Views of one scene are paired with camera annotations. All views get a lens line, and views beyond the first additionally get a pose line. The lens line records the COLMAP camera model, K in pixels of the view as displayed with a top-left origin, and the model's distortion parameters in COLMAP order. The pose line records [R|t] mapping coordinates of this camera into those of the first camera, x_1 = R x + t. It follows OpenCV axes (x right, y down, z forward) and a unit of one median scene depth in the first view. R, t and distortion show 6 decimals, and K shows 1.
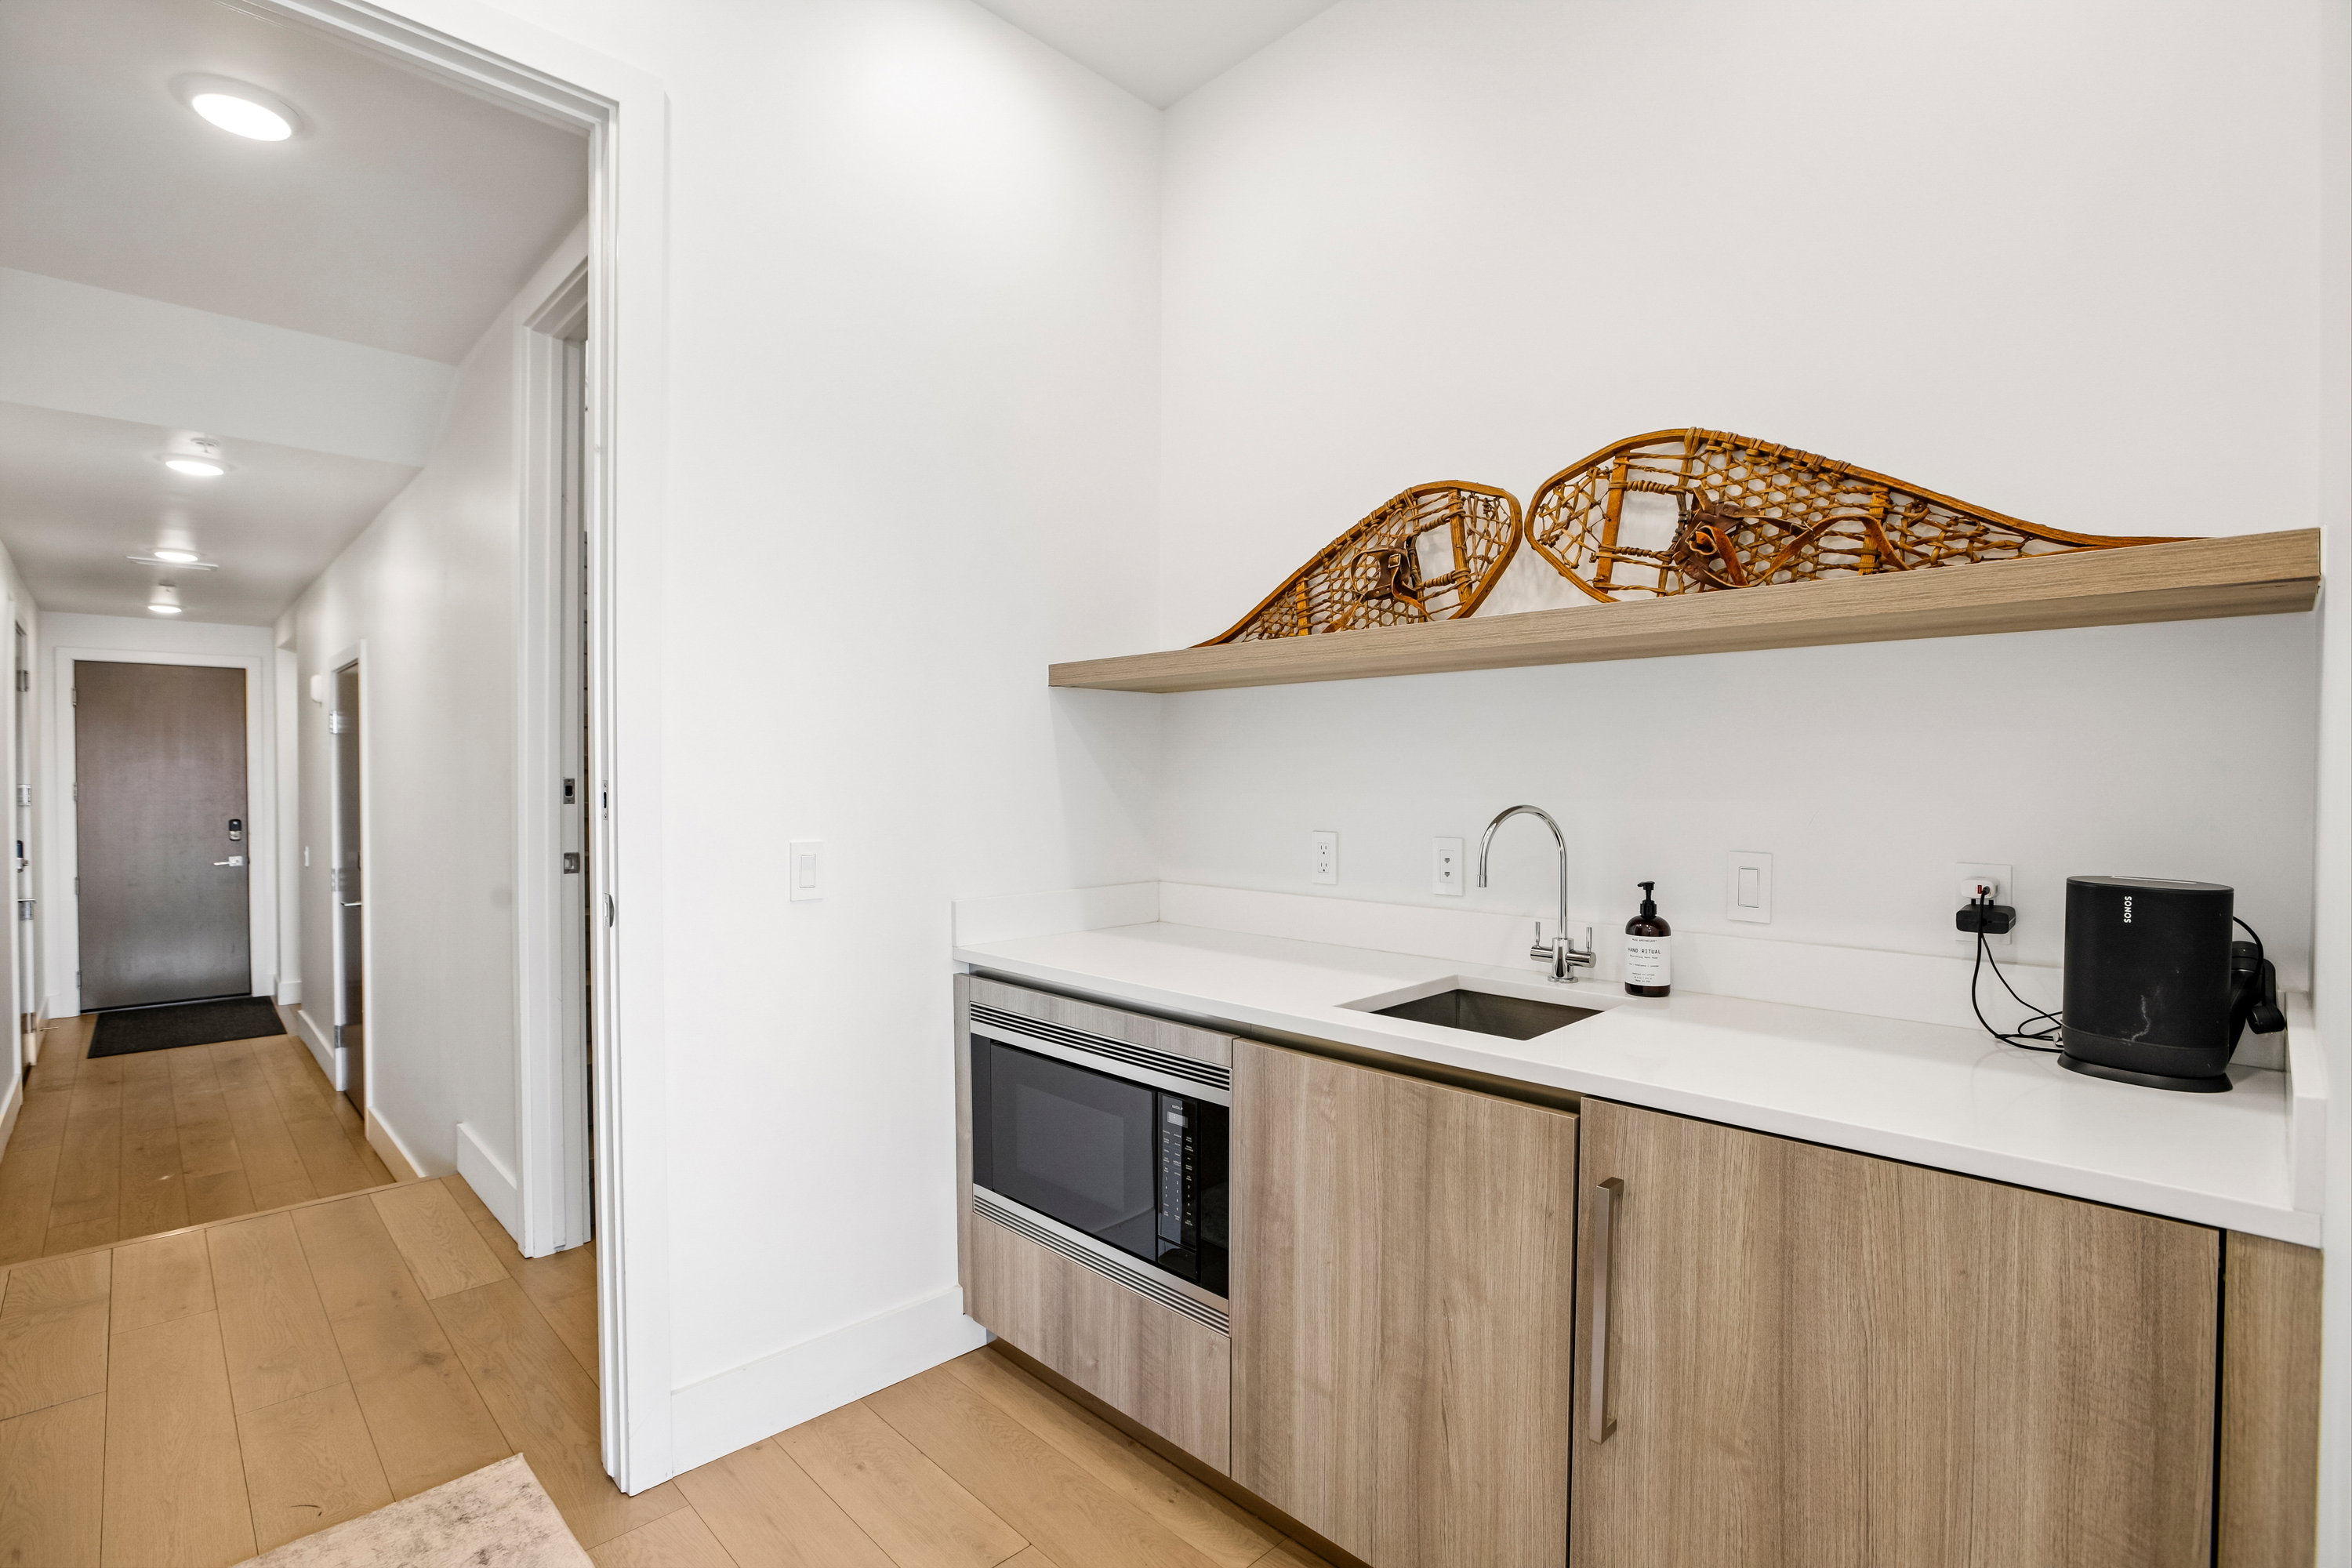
lens RADIAL K [[1102.0, 0, 1161.2], [0, 1102.0, 786.3], [0, 0, 1]] dist [-0.049912, 0.020118]
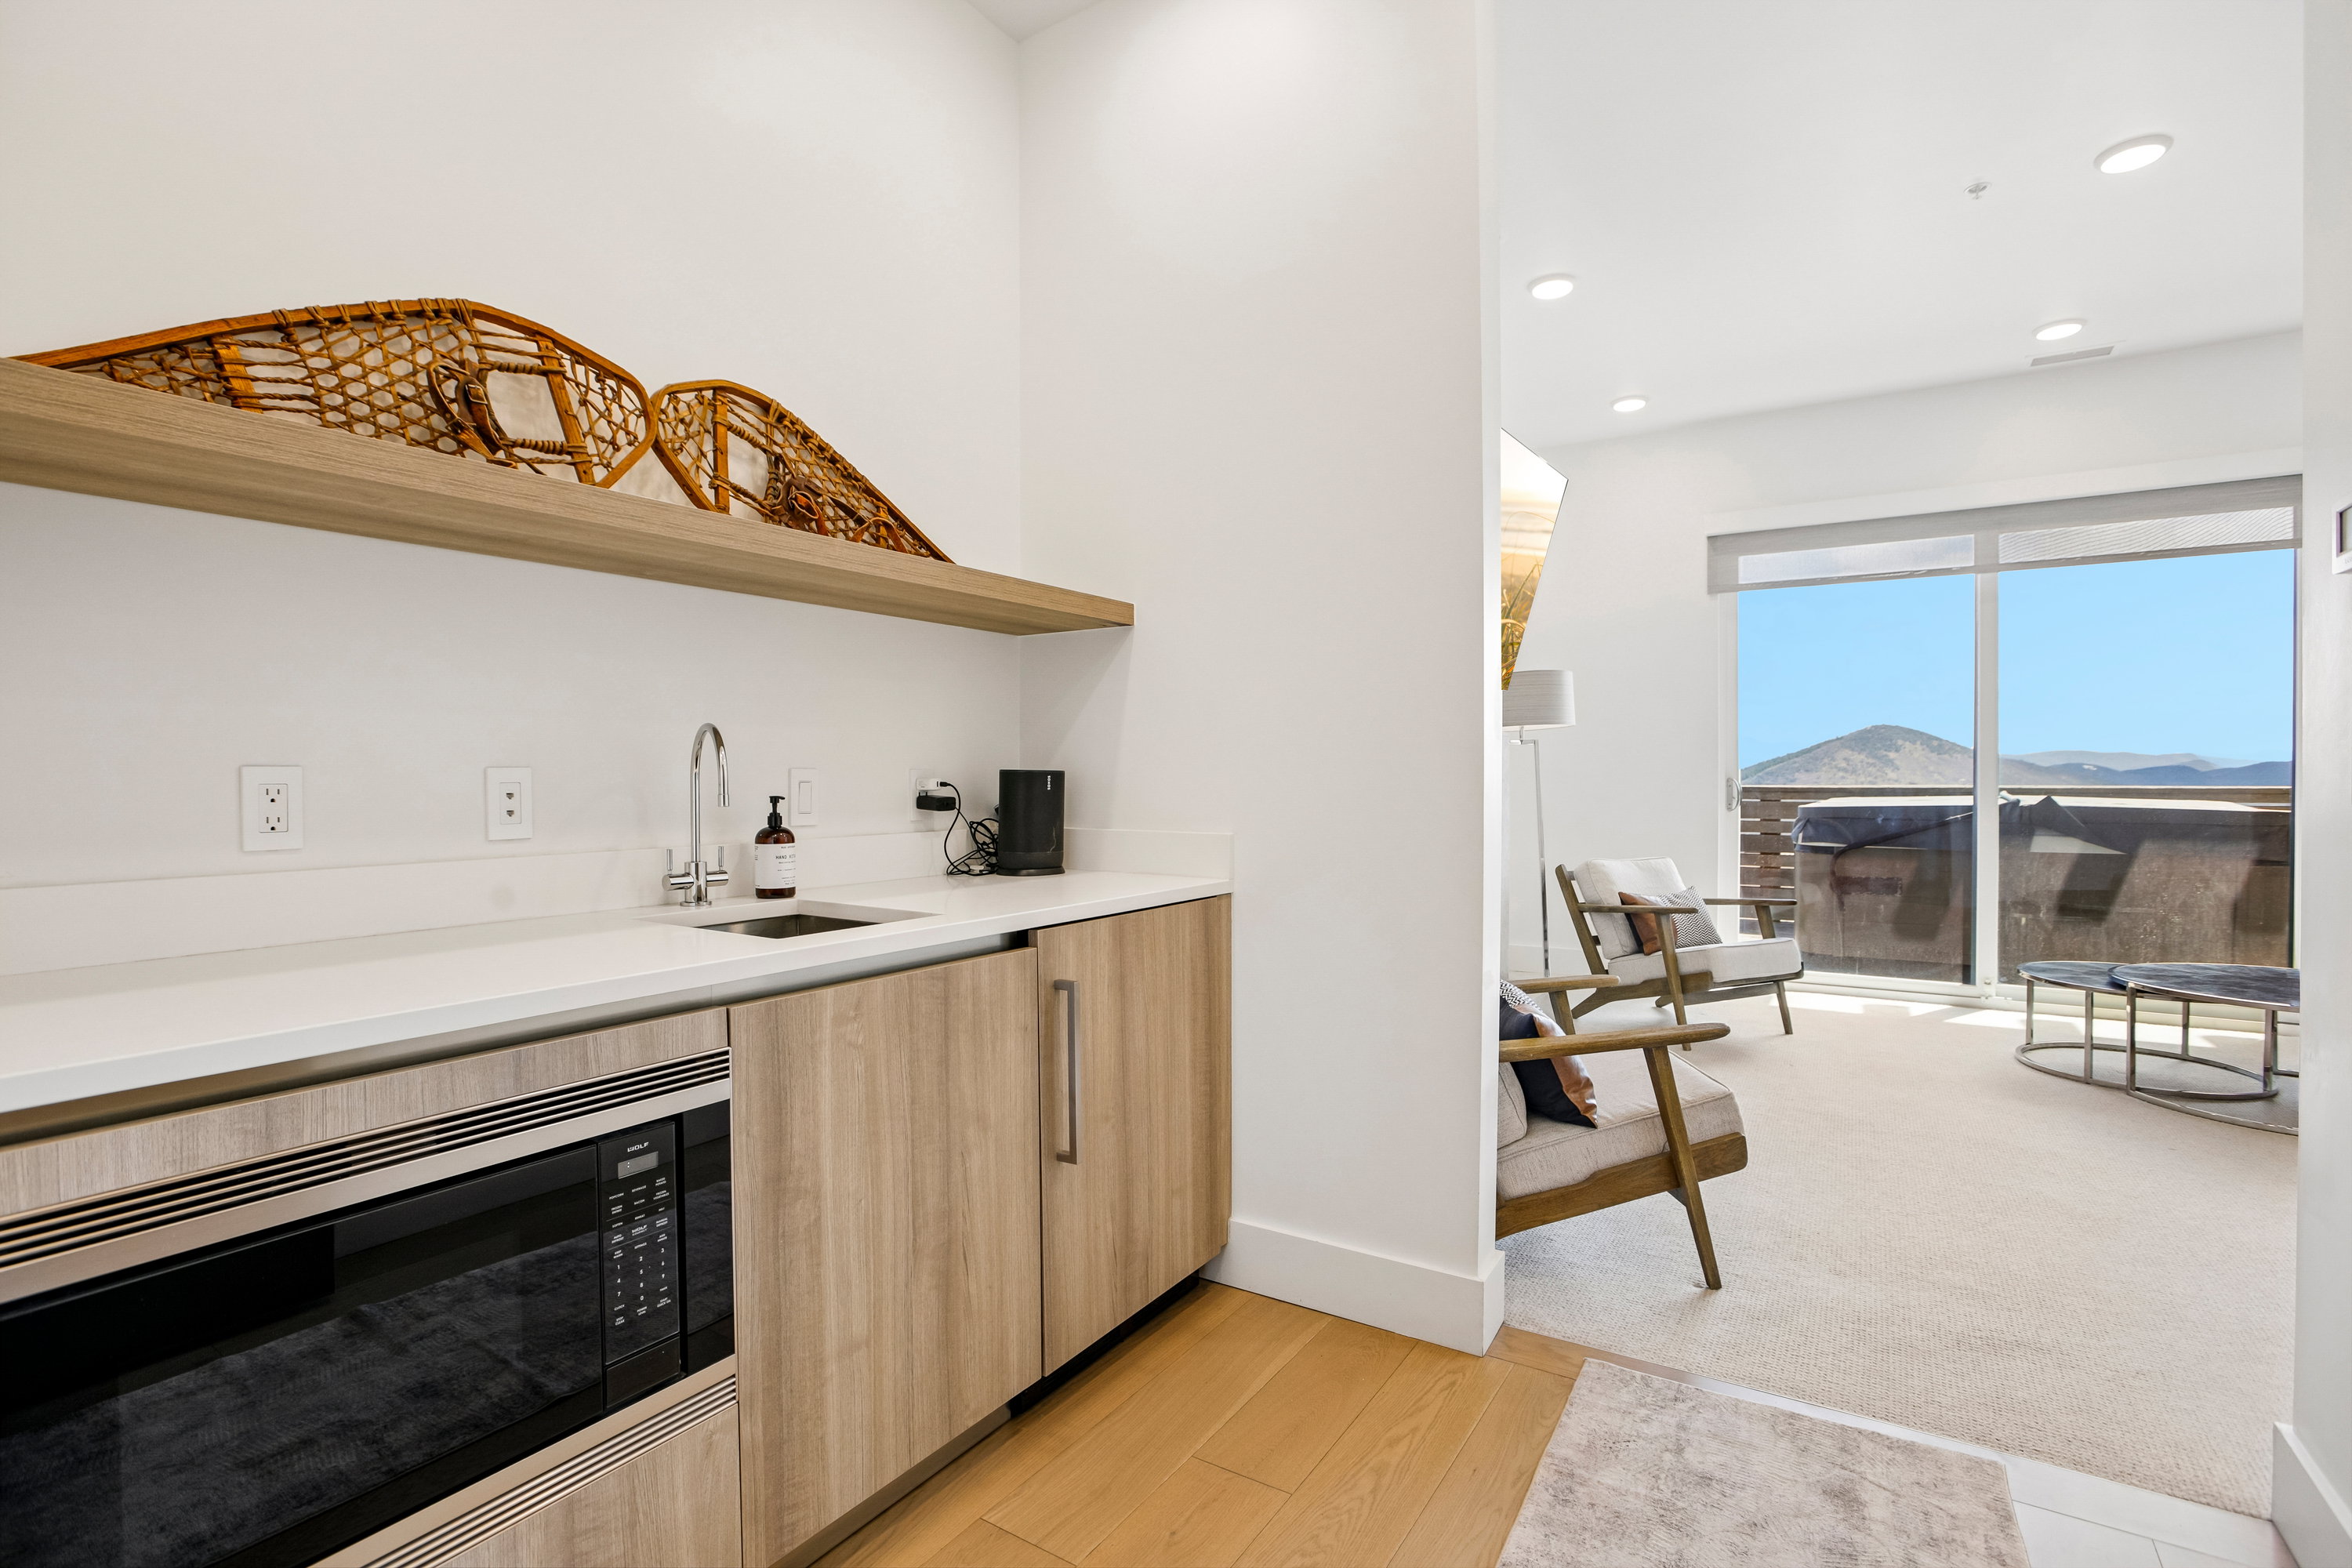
lens RADIAL K [[1102.0, 0, 1161.2], [0, 1102.0, 786.3], [0, 0, 1]] dist [-0.049912, 0.020118]
pose [[-0.216371, -0.008223, 0.976277, -0.795065], [0.014841, 0.999821, 0.011711, 0.077207], [-0.976199, 0.017023, -0.216210, 0.935970]]
